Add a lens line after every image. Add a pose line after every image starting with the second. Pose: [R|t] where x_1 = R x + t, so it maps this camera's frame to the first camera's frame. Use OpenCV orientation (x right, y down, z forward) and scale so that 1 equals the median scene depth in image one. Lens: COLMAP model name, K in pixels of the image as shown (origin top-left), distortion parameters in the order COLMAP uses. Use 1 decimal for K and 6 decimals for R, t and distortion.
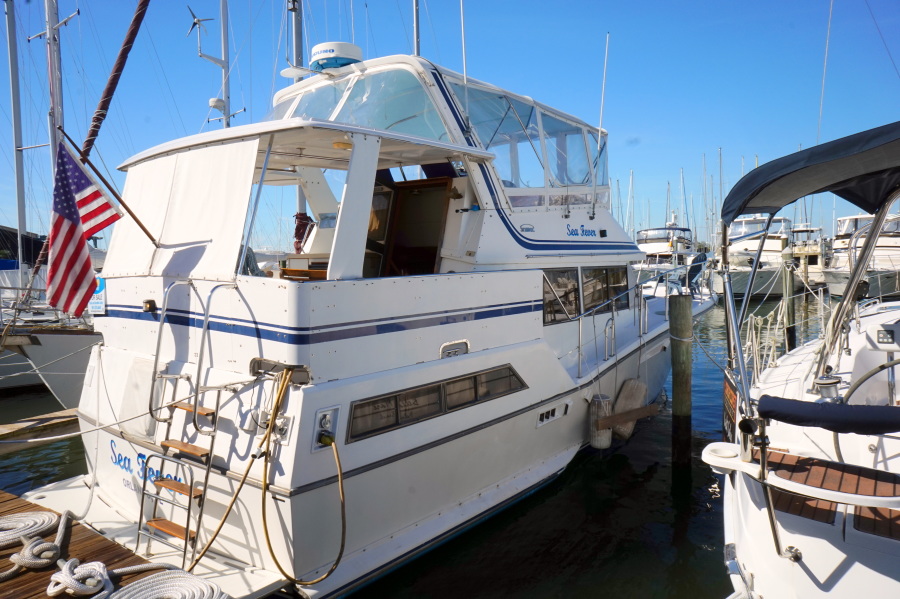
lens RADIAL K [[625.9, 0, 450.0], [0, 625.9, 288.9], [0, 0, 1]] dist [-0.098794, 0.174874]
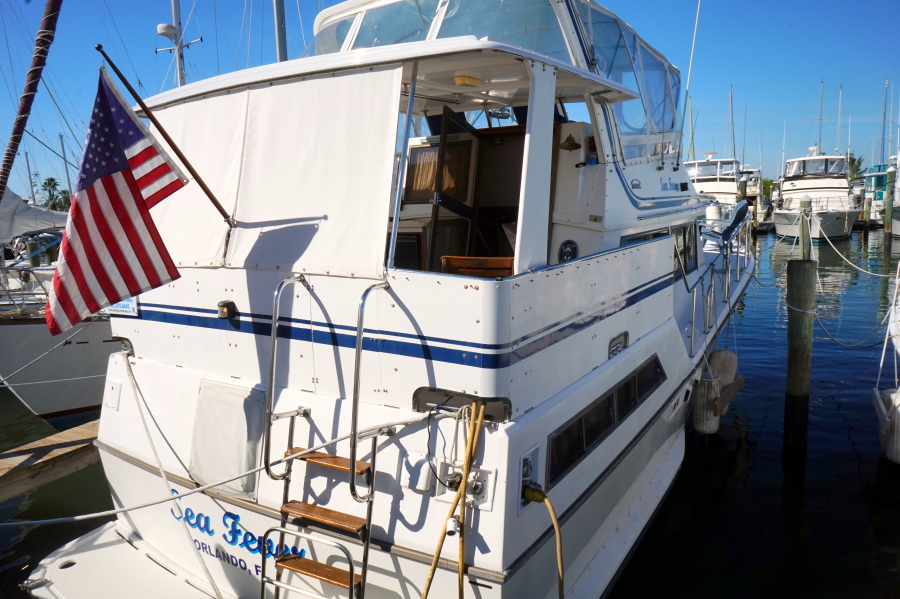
lens RADIAL K [[625.9, 0, 450.0], [0, 625.9, 288.9], [0, 0, 1]] dist [-0.098794, 0.174874]
pose [[0.992084, -0.035687, 0.120398, -0.345299], [0.024753, 0.995533, 0.091112, -0.059633], [-0.123112, -0.087411, 0.988536, 0.292040]]
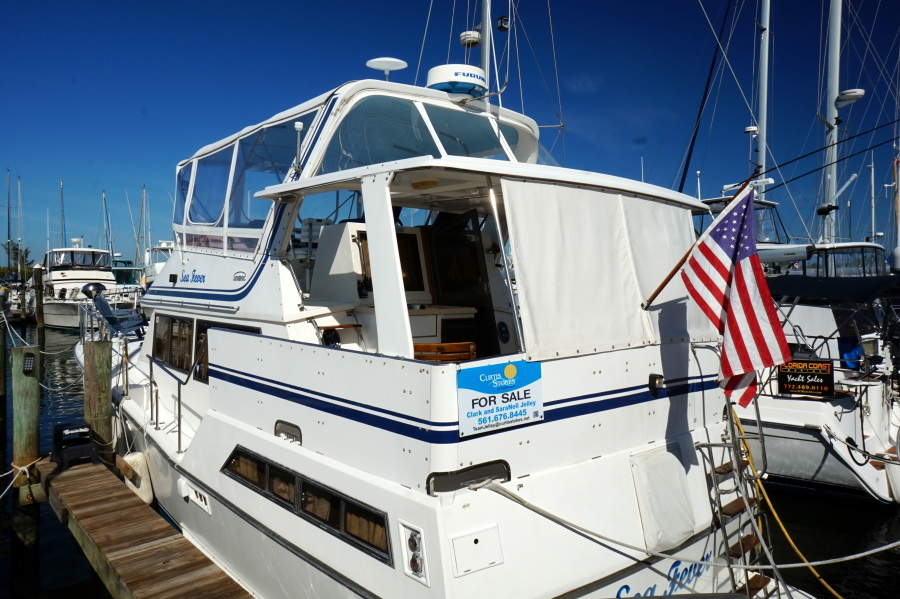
lens RADIAL K [[625.9, 0, 450.0], [0, 625.9, 288.9], [0, 0, 1]] dist [-0.098794, 0.174874]
pose [[0.194588, 0.003572, 0.980879, -1.452232], [0.036471, 0.999276, -0.010874, -0.104476], [-0.980207, 0.037890, 0.194316, 1.192039]]
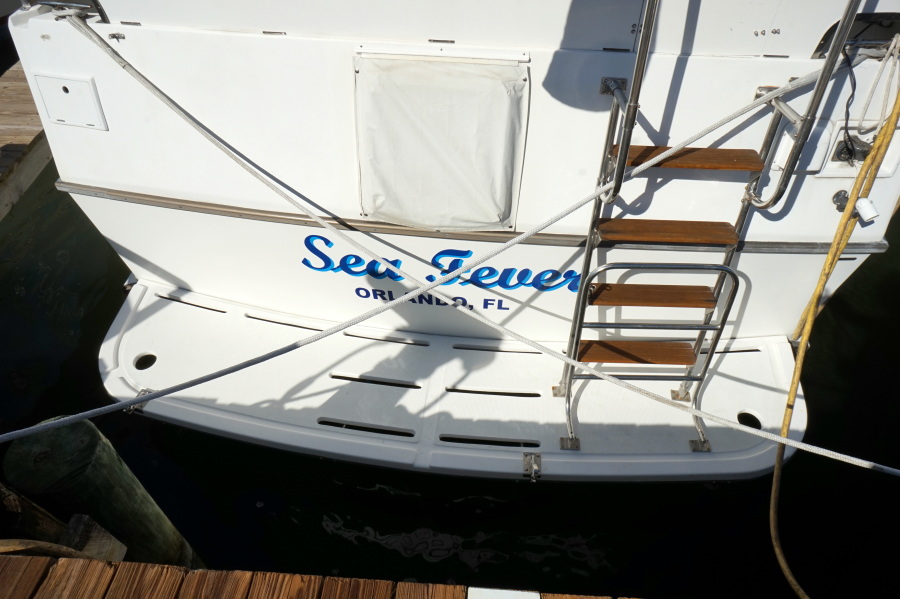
lens RADIAL K [[625.9, 0, 450.0], [0, 625.9, 288.9], [0, 0, 1]] dist [-0.098794, 0.174874]
pose [[0.849699, -0.372495, 0.373175, -0.749551], [0.023943, 0.734280, 0.678425, -0.051128], [-0.526725, -0.567521, 0.632835, 0.716912]]
